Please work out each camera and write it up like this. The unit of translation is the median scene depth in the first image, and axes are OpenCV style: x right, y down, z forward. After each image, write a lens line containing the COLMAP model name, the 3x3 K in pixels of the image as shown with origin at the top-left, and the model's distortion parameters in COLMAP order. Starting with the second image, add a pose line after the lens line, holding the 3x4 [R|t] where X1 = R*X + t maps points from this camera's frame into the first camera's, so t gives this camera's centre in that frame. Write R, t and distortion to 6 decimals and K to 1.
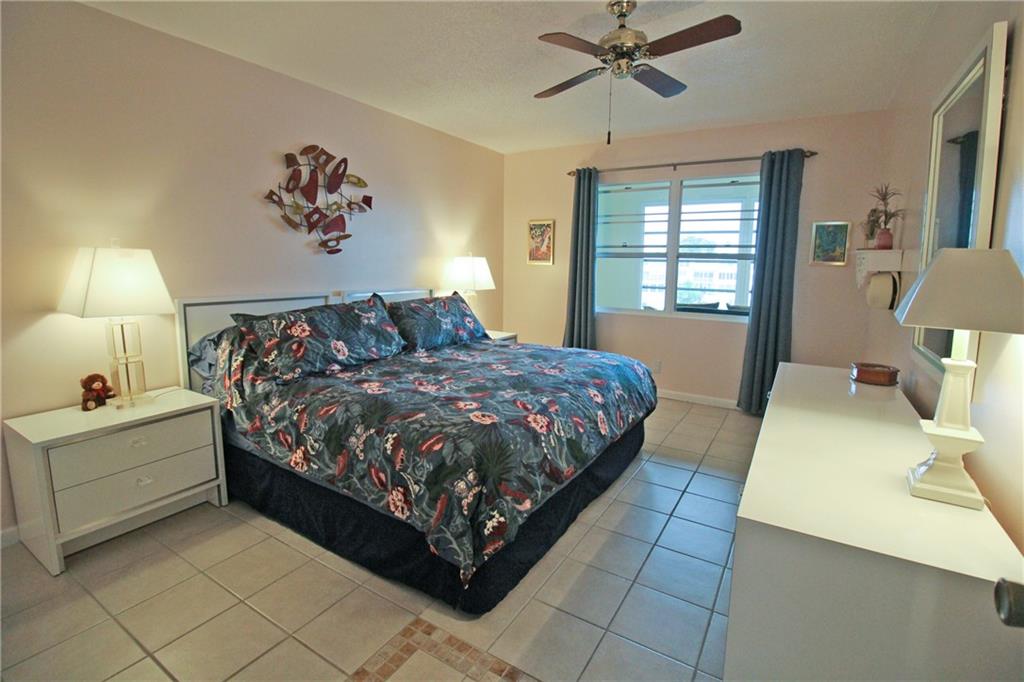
lens RADIAL K [[474.8, 0, 522.2], [0, 474.8, 300.3], [0, 0, 1]] dist [-0.001833, -0.010897]
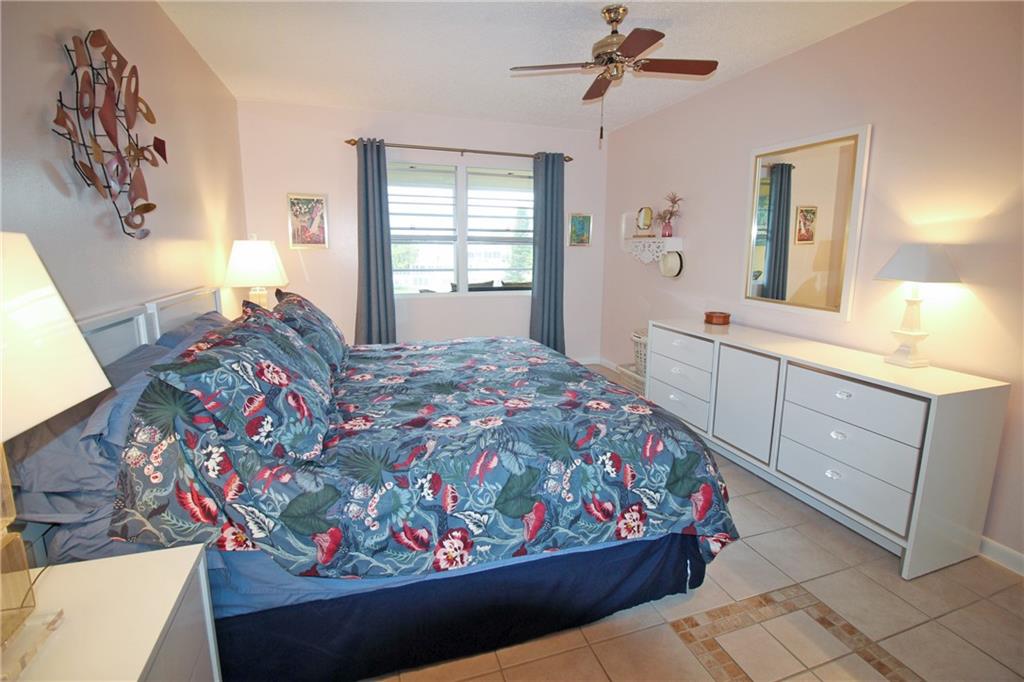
lens RADIAL K [[474.8, 0, 519.1], [0, 474.8, 301.5], [0, 0, 1]] dist [-0.001833, -0.010897]
pose [[0.643781, -0.099503, 0.758713, -0.695674], [0.062945, 0.995036, 0.077086, -0.049593], [-0.762616, -0.001869, 0.646849, 0.391453]]
